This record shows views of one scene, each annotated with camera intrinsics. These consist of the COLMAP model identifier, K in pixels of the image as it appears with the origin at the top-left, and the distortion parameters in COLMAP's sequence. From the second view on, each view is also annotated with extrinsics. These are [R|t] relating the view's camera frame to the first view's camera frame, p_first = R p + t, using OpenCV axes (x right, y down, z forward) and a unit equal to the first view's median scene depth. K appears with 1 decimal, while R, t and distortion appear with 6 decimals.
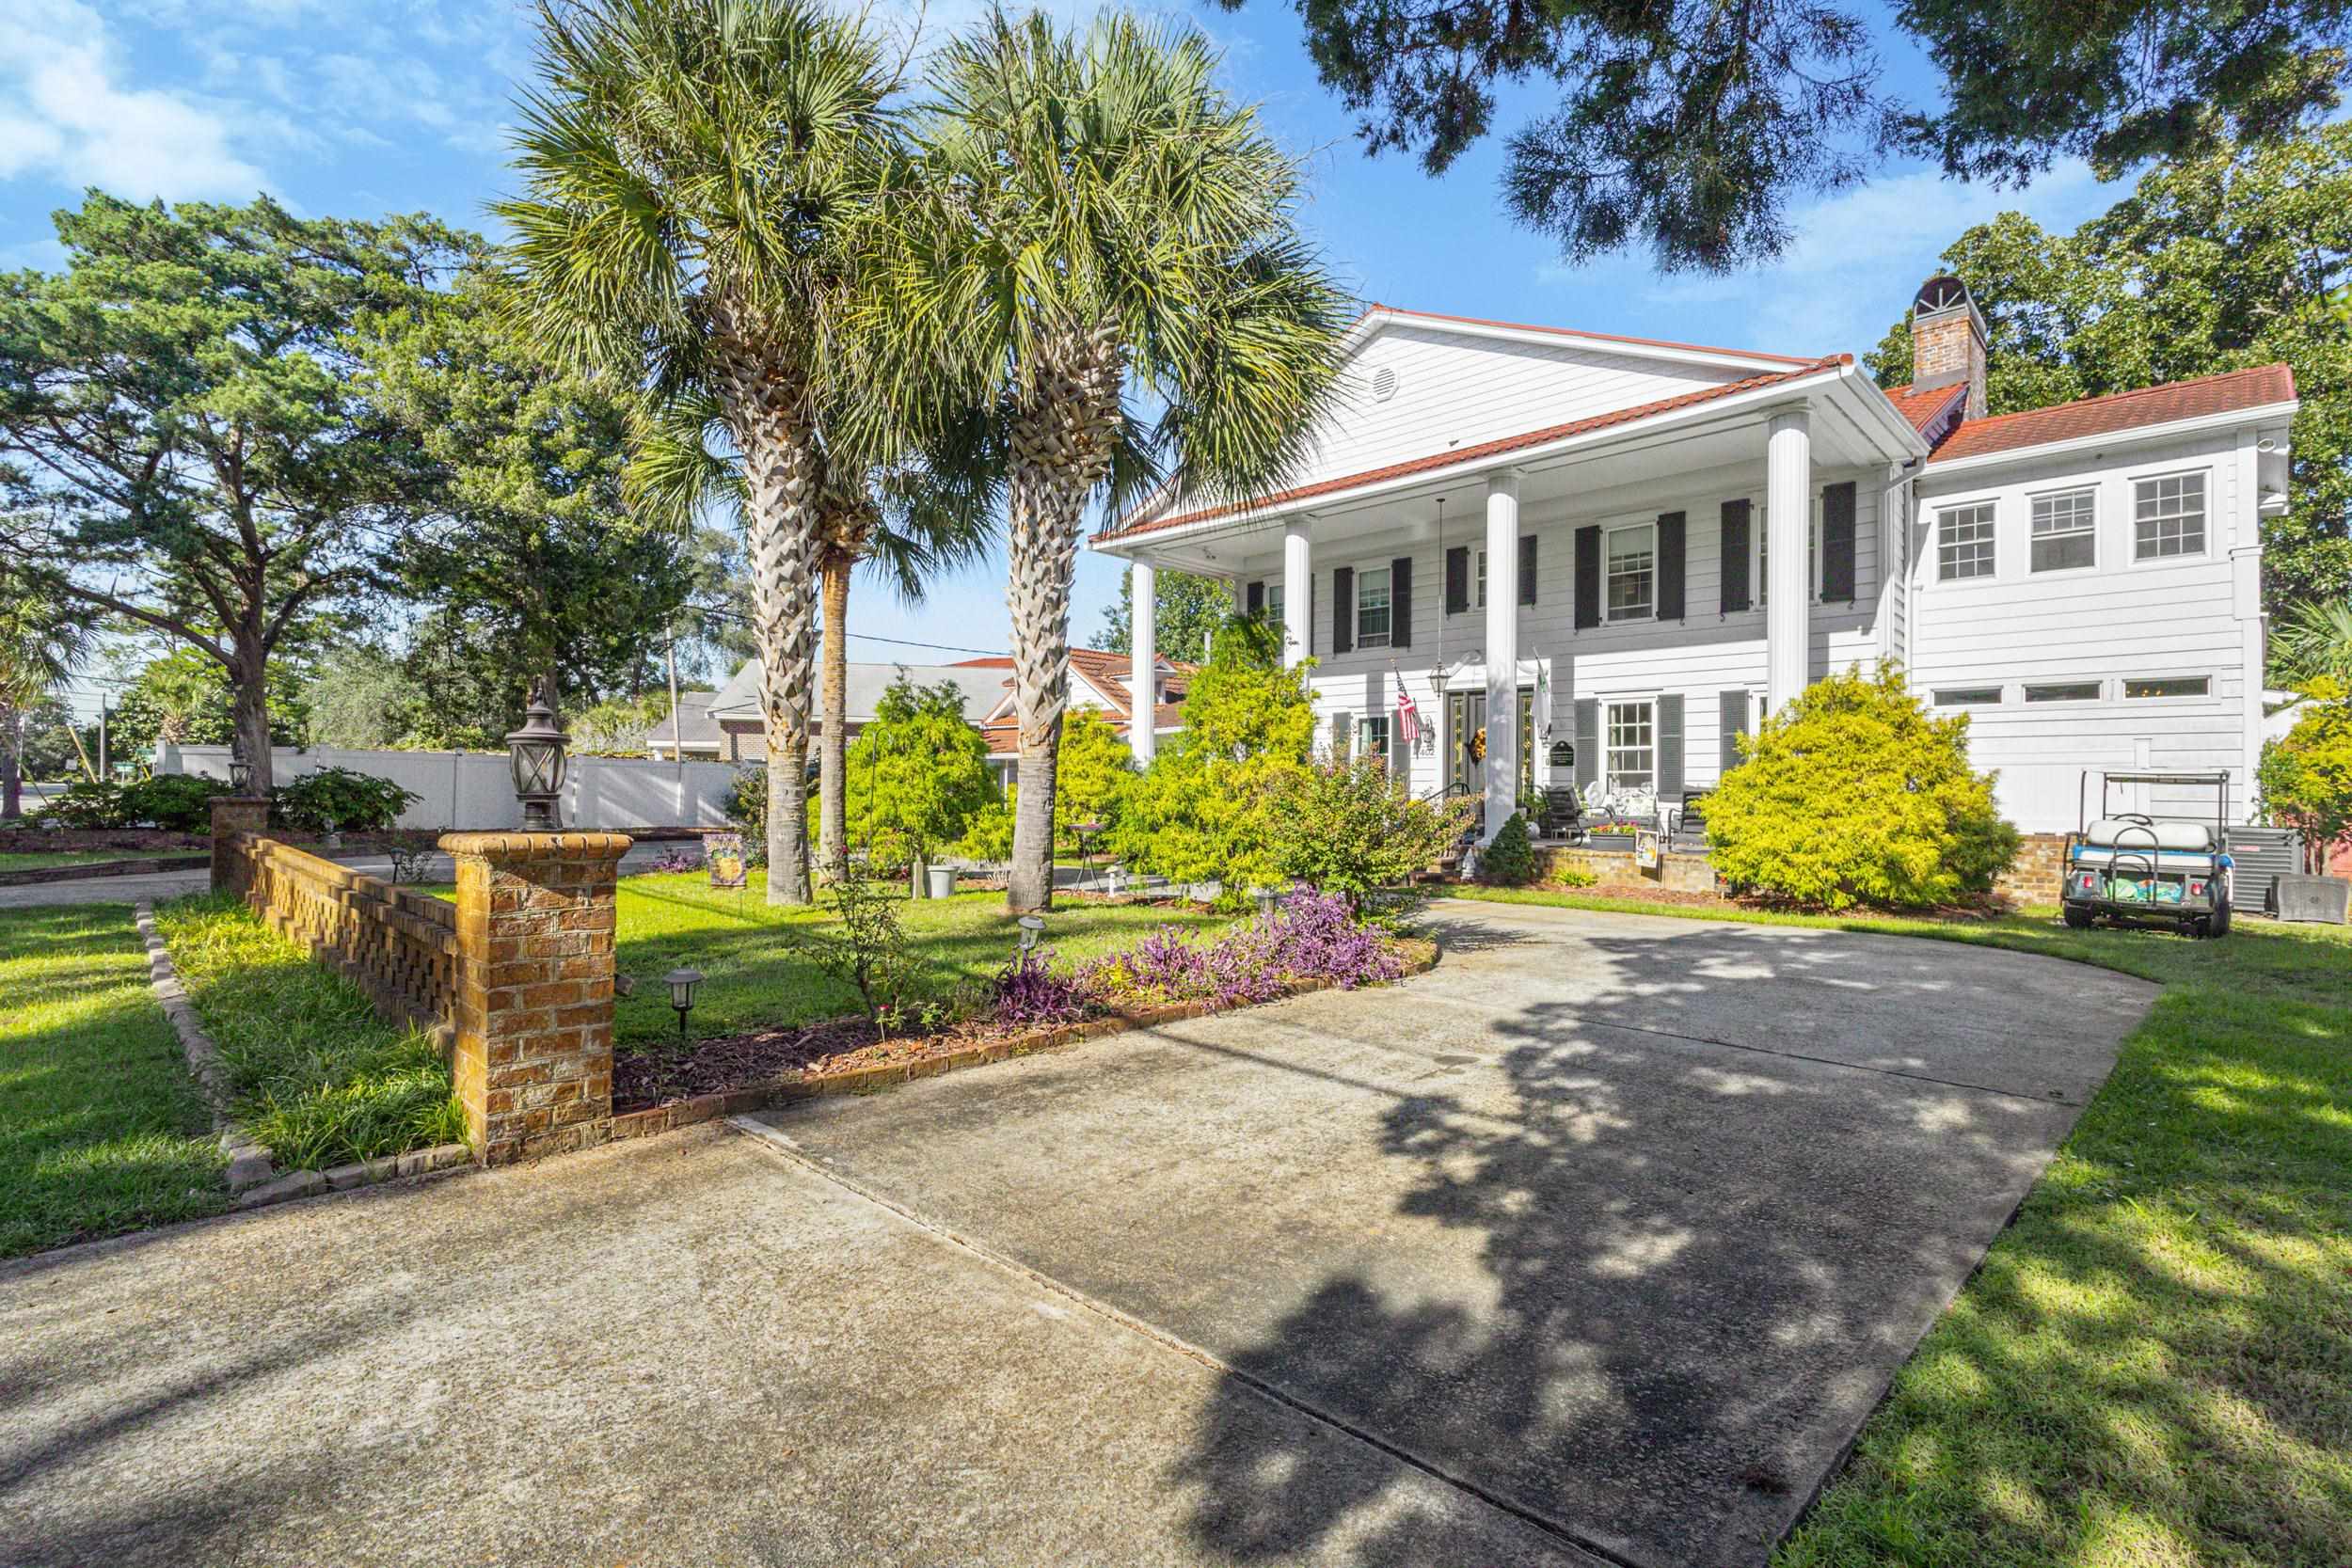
lens RADIAL K [[1078.5, 0, 1167.3], [0, 1078.5, 786.6], [0, 0, 1]] dist [0.004330, 0.000043]
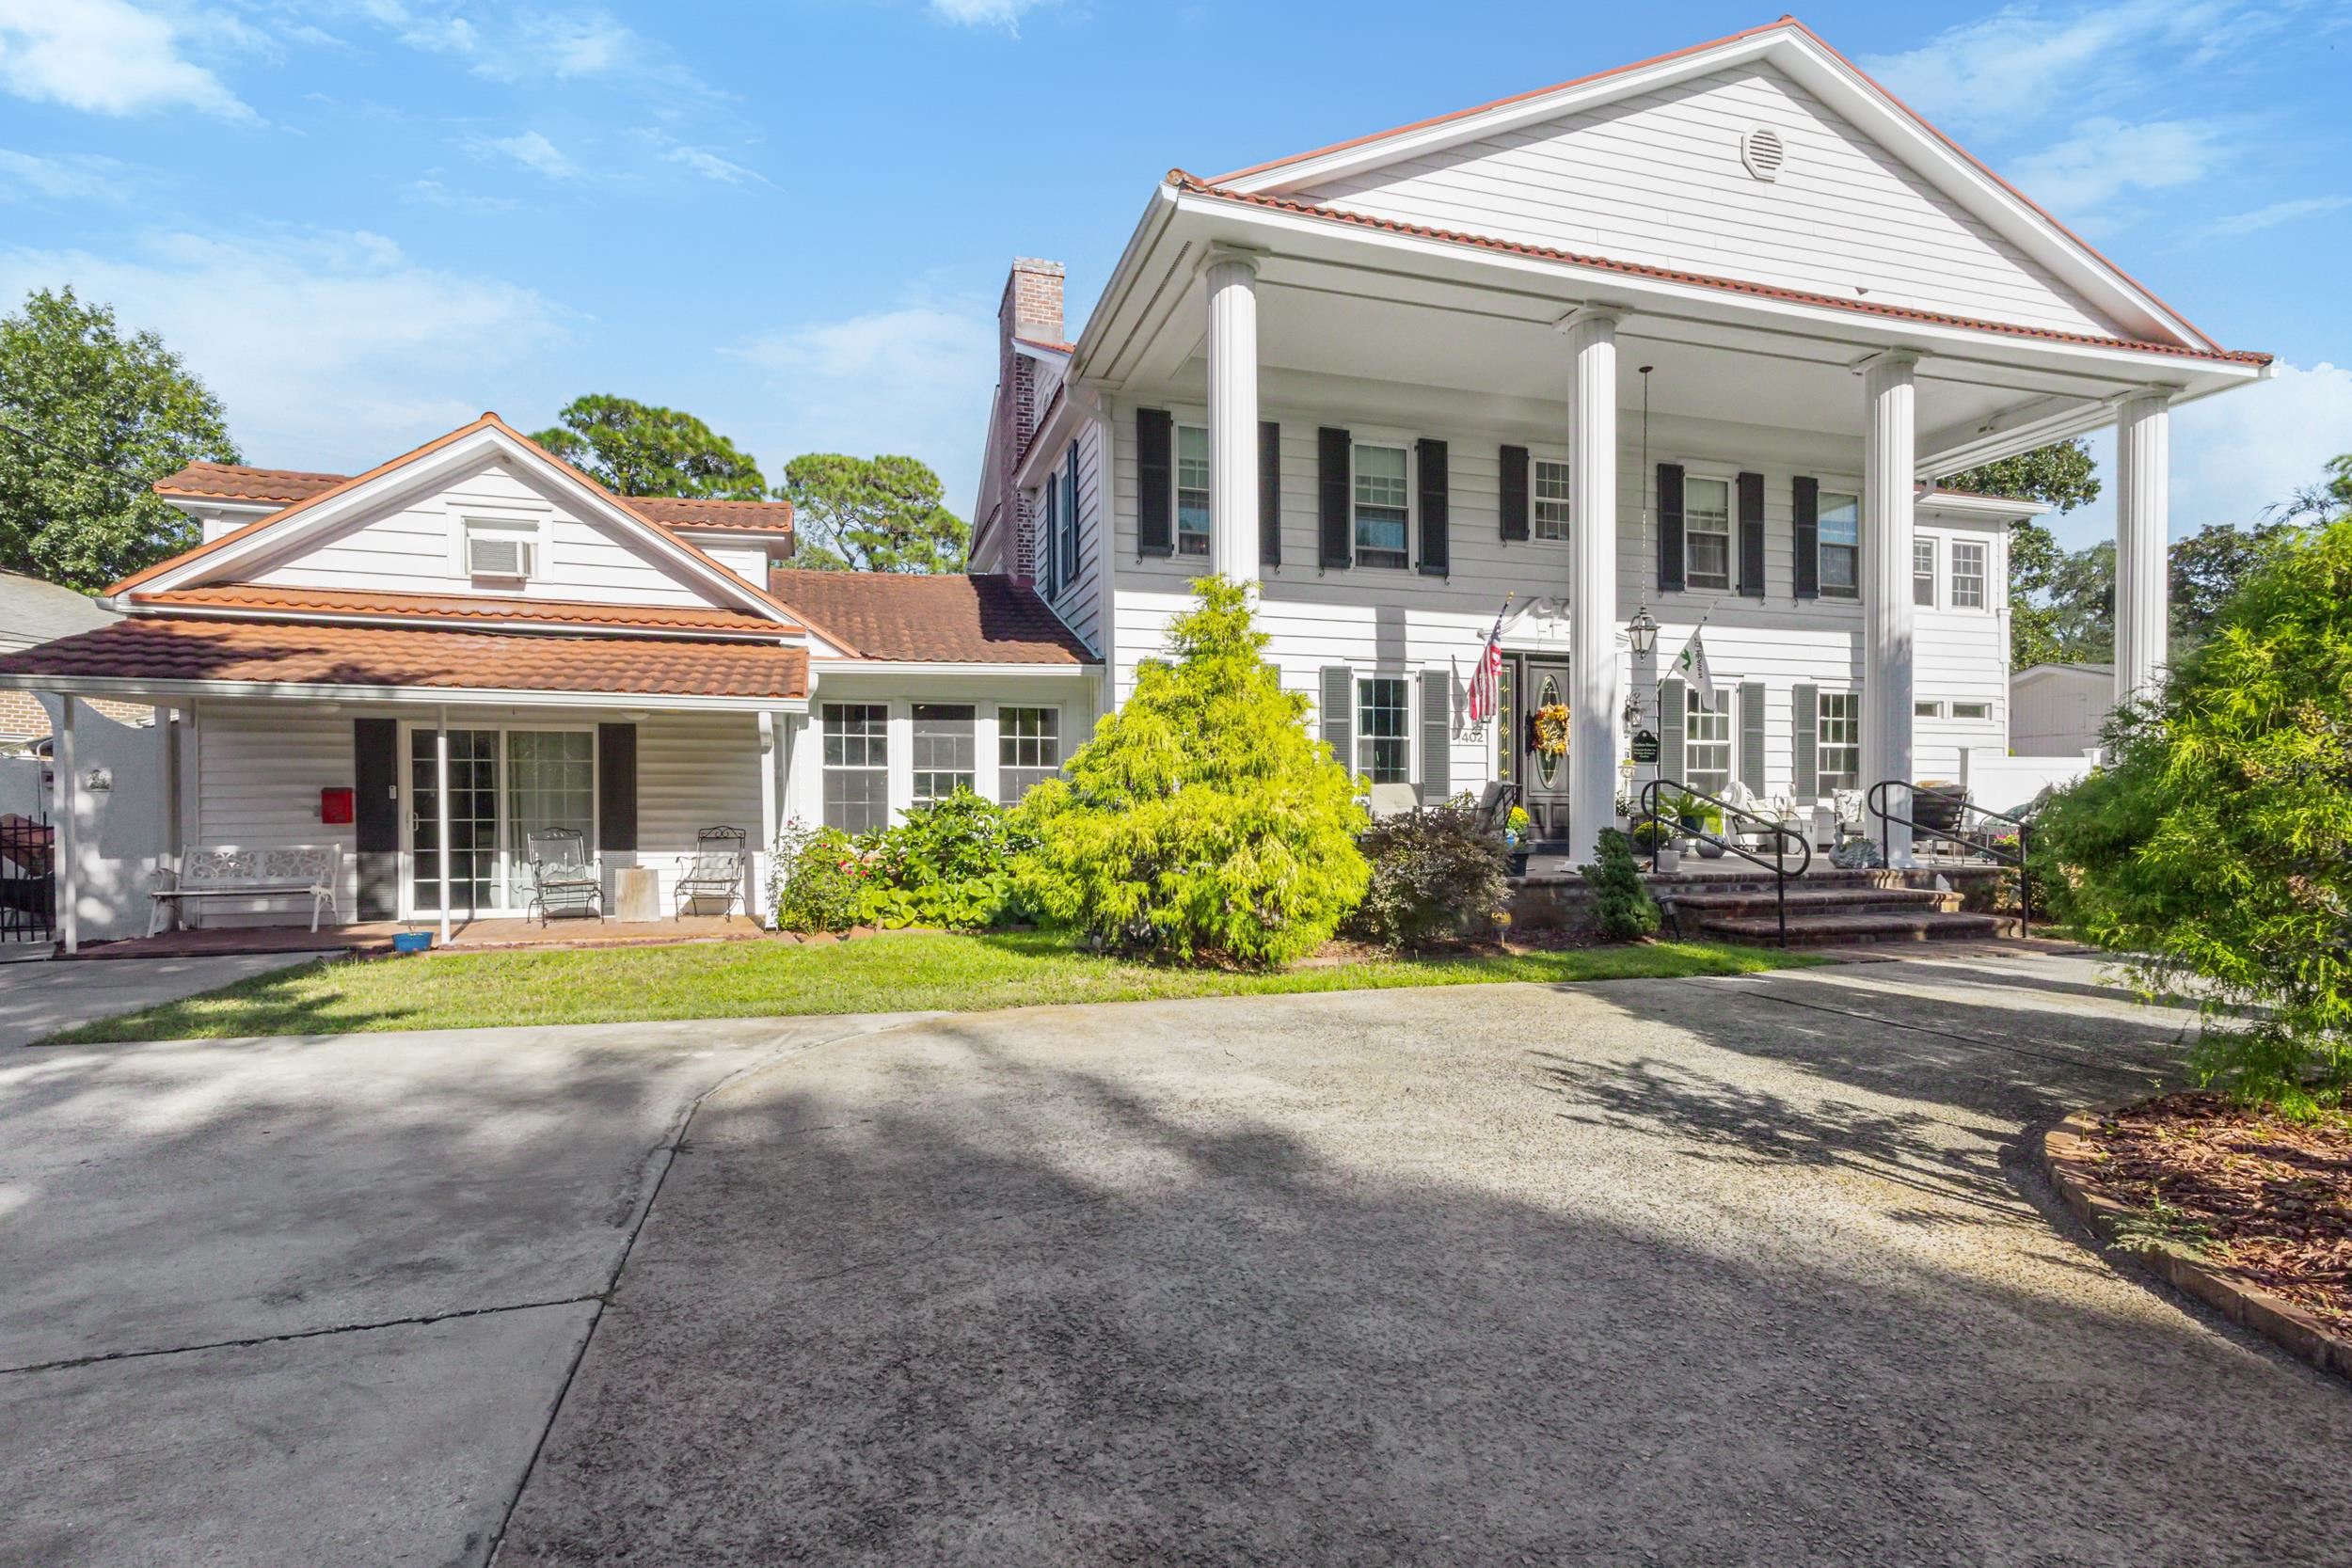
lens RADIAL K [[1078.5, 0, 1183.9], [0, 1078.5, 802.4], [0, 0, 1]] dist [0.004330, 0.000043]
pose [[0.495108, -0.017183, 0.868661, -0.443975], [-0.007077, 0.999691, 0.023808, -0.005365], [-0.868803, -0.017935, 0.494834, 0.824486]]
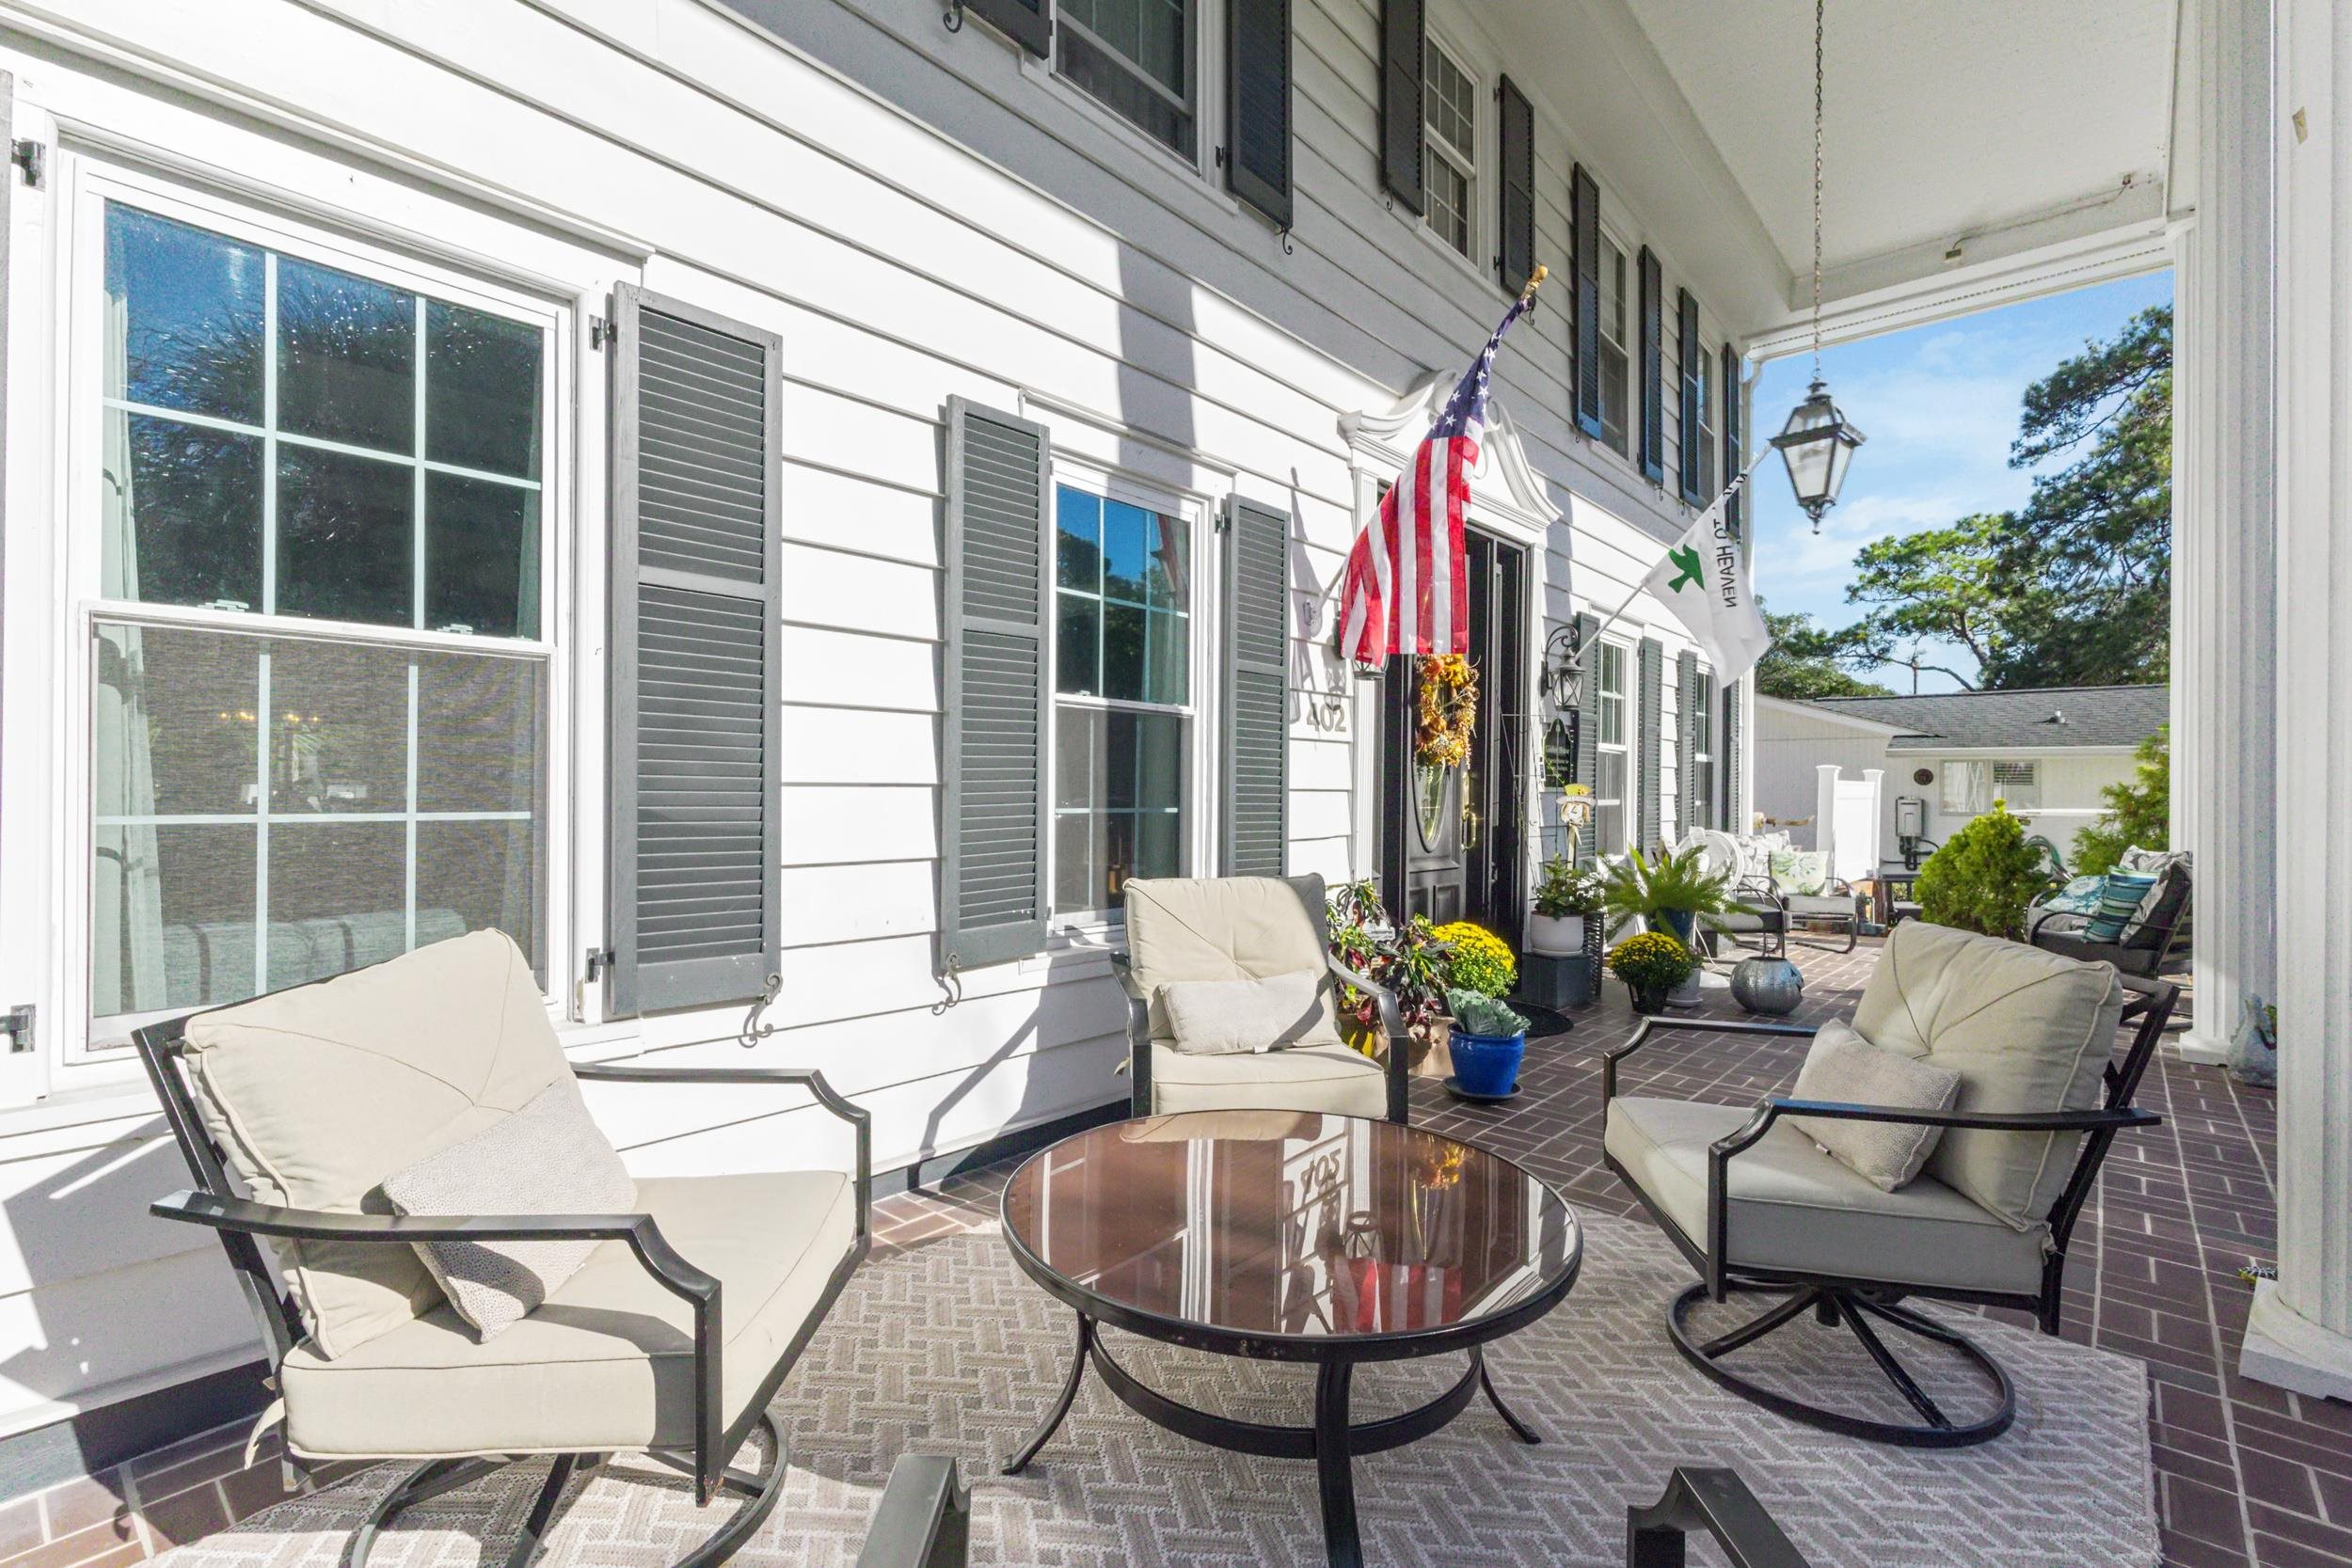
lens RADIAL K [[1078.5, 0, 1181.7], [0, 1078.5, 788.0], [0, 0, 1]] dist [0.004330, 0.000043]
pose [[-0.036381, -0.007148, 0.999312, 0.003282], [-0.020805, 0.999763, 0.006394, -0.016671], [-0.999121, -0.020558, -0.036521, 1.046178]]
